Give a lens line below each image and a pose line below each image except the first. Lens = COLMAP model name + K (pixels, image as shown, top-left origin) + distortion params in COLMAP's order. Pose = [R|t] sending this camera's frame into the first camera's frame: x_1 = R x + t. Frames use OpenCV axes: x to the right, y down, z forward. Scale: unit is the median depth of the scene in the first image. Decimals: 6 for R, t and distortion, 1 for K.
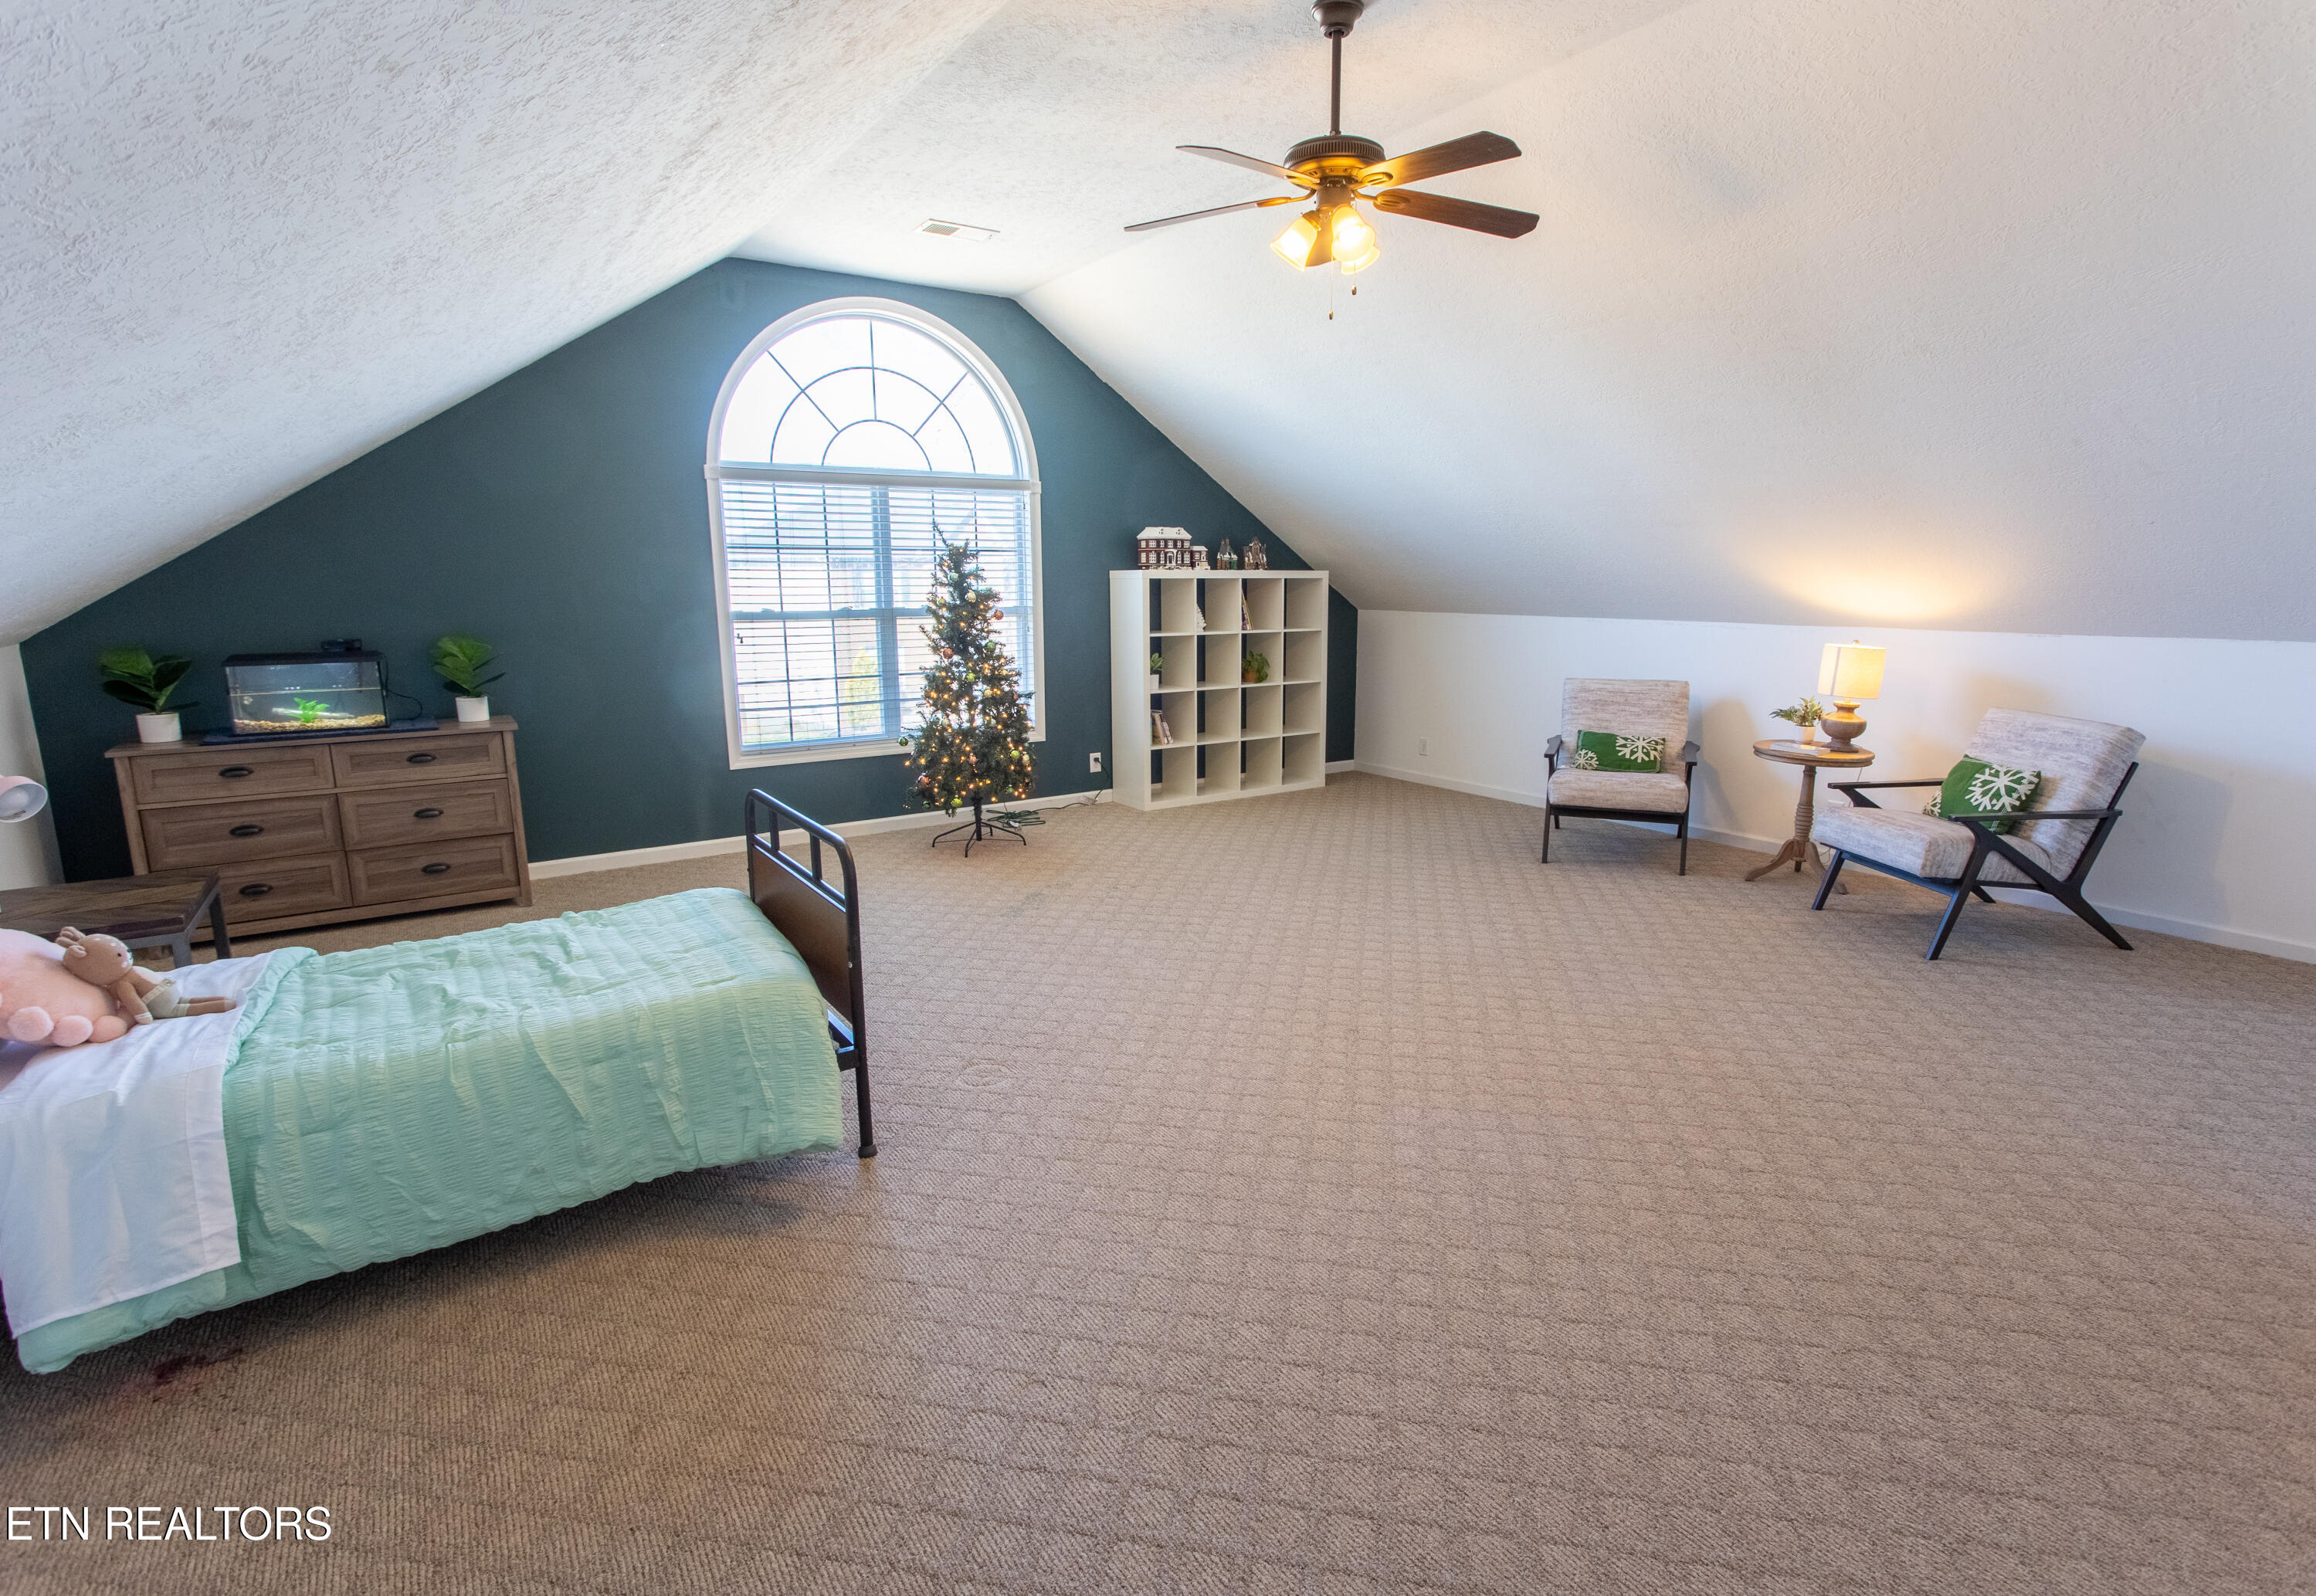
lens RADIAL K [[1148.4, 0, 1207.5], [0, 1148.4, 787.6], [0, 0, 1]] dist [-0.000082, 0.001324]
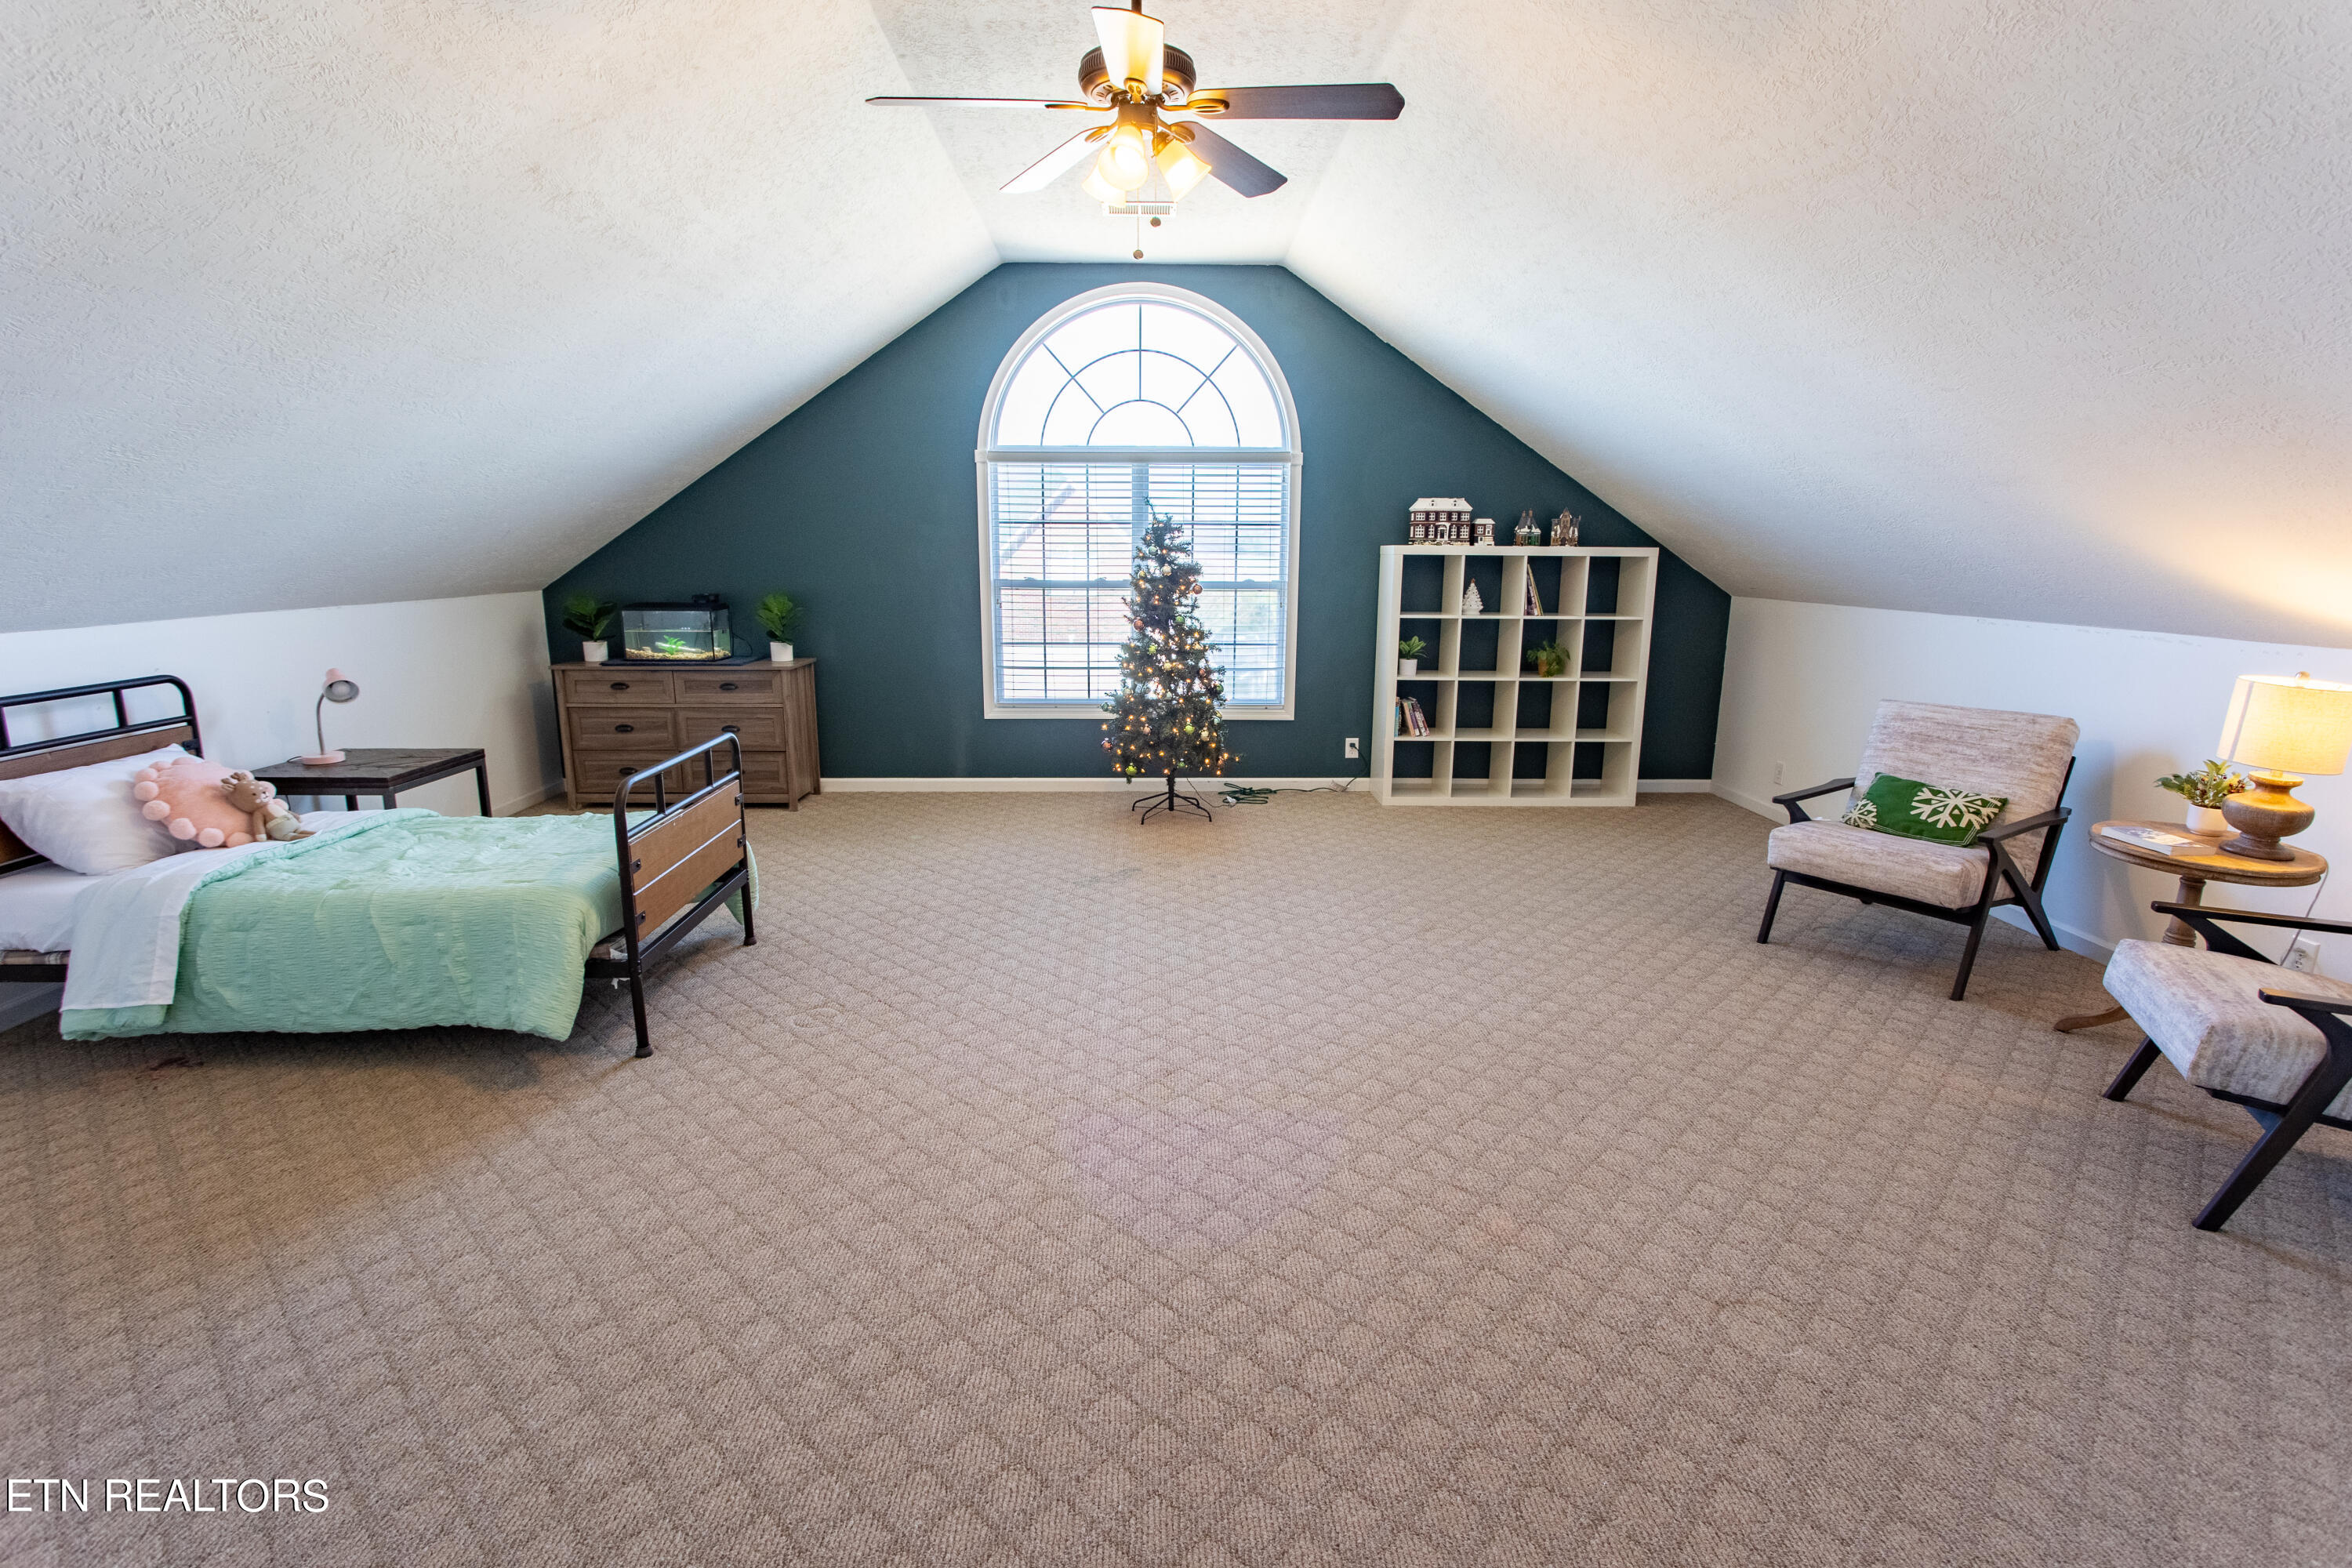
lens RADIAL K [[1127.6, 0, 1172.5], [0, 1127.6, 777.2], [0, 0, 1]] dist [0.002471, 0.001018]
pose [[0.827091, 0.120130, -0.549081, 0.366805], [-0.110251, 0.992590, 0.051089, -0.036435], [0.551149, 0.018282, 0.834207, 0.174674]]
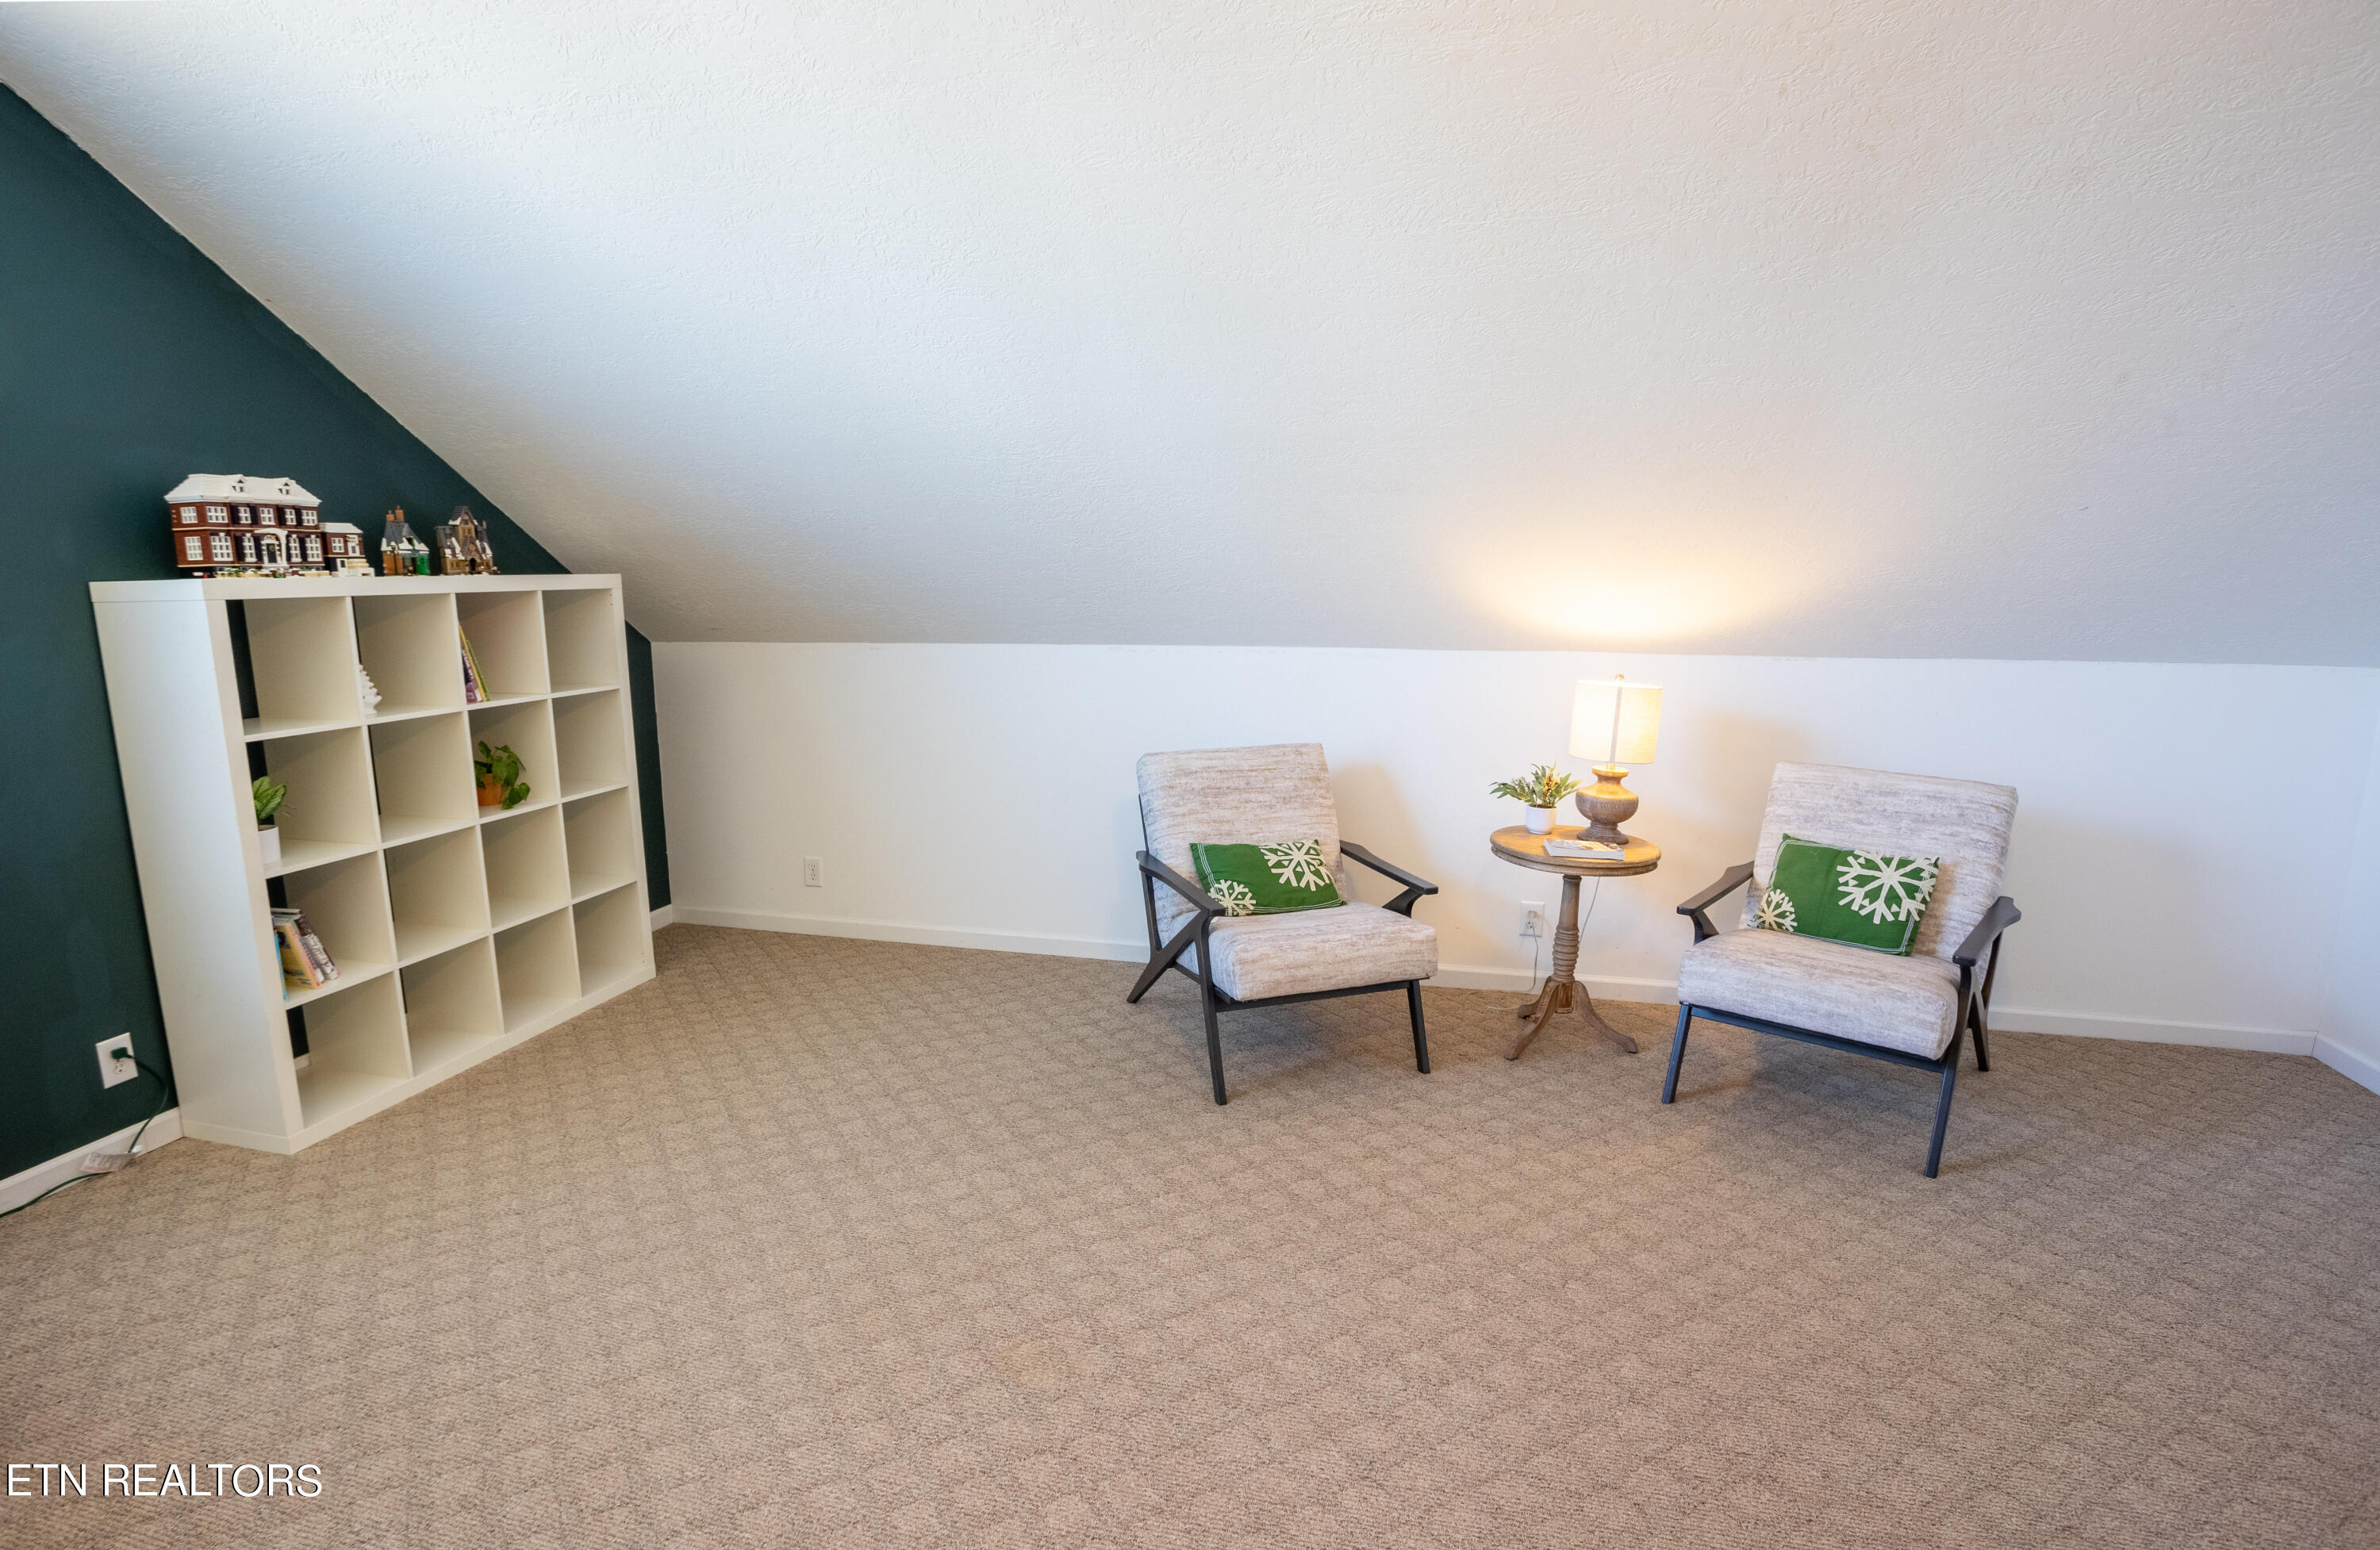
lens RADIAL K [[1206.2, 0, 1146.5], [0, 1206.2, 806.5], [0, 0, 1]] dist [-0.083868, 0.043576]
pose [[0.775896, -0.126406, 0.618067, -0.071315], [0.120254, 0.991391, 0.051795, -0.108879], [-0.619293, 0.034137, 0.784418, 0.568060]]
